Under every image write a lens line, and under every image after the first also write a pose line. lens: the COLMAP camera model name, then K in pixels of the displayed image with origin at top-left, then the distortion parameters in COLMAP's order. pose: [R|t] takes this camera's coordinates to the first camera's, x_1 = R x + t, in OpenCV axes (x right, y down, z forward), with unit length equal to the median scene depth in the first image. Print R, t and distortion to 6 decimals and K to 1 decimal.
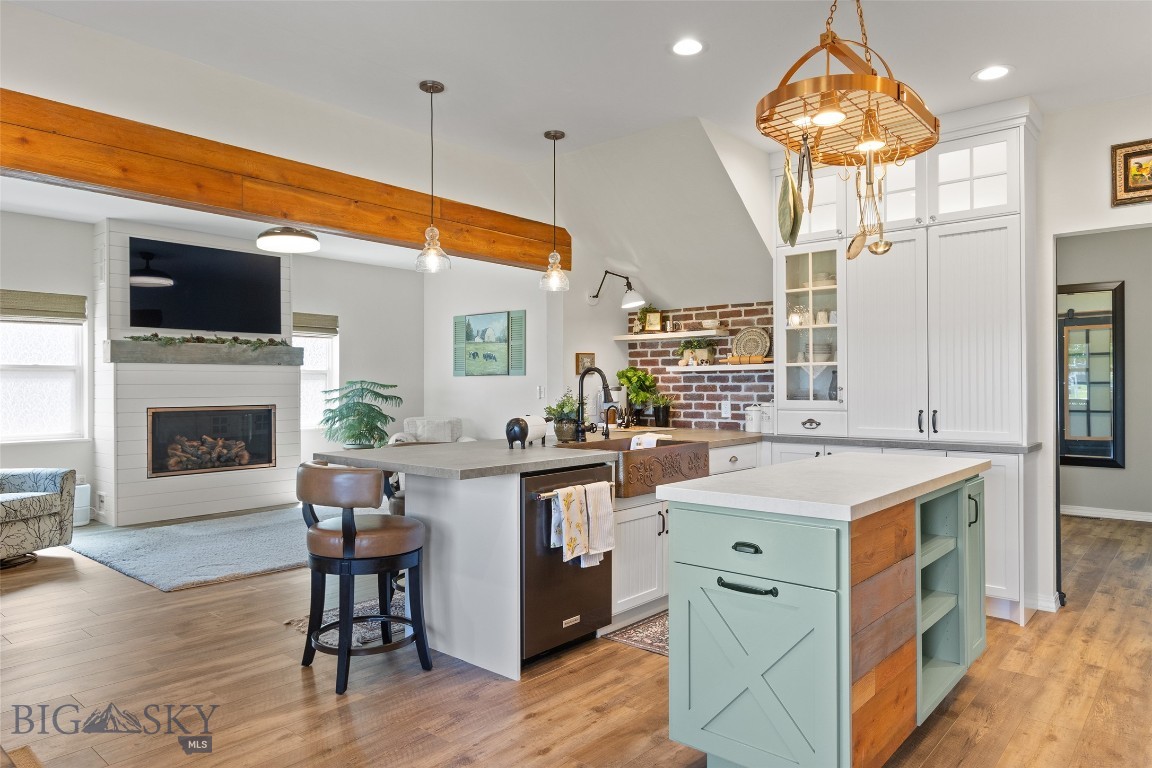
lens RADIAL K [[736.5, 0, 576.0], [0, 736.5, 384.0], [0, 0, 1]] dist [0.005254, 0.000495]
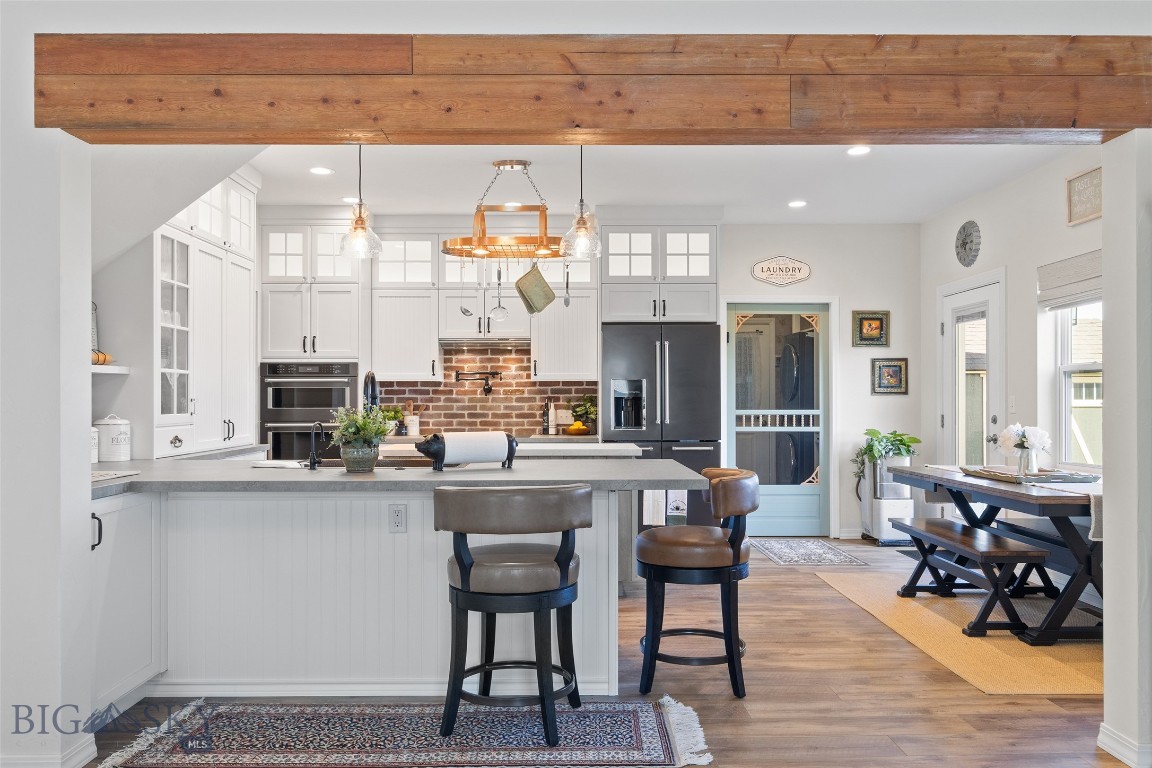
lens RADIAL K [[840.9, 0, 578.2], [0, 840.9, 396.2], [0, 0, 1]] dist [-0.002131, 0.001568]
pose [[-0.659852, 0.006598, 0.751367, -0.612455], [0.001336, 0.999970, -0.007608, 0.008237], [-0.751394, -0.004016, -0.659841, 1.104683]]
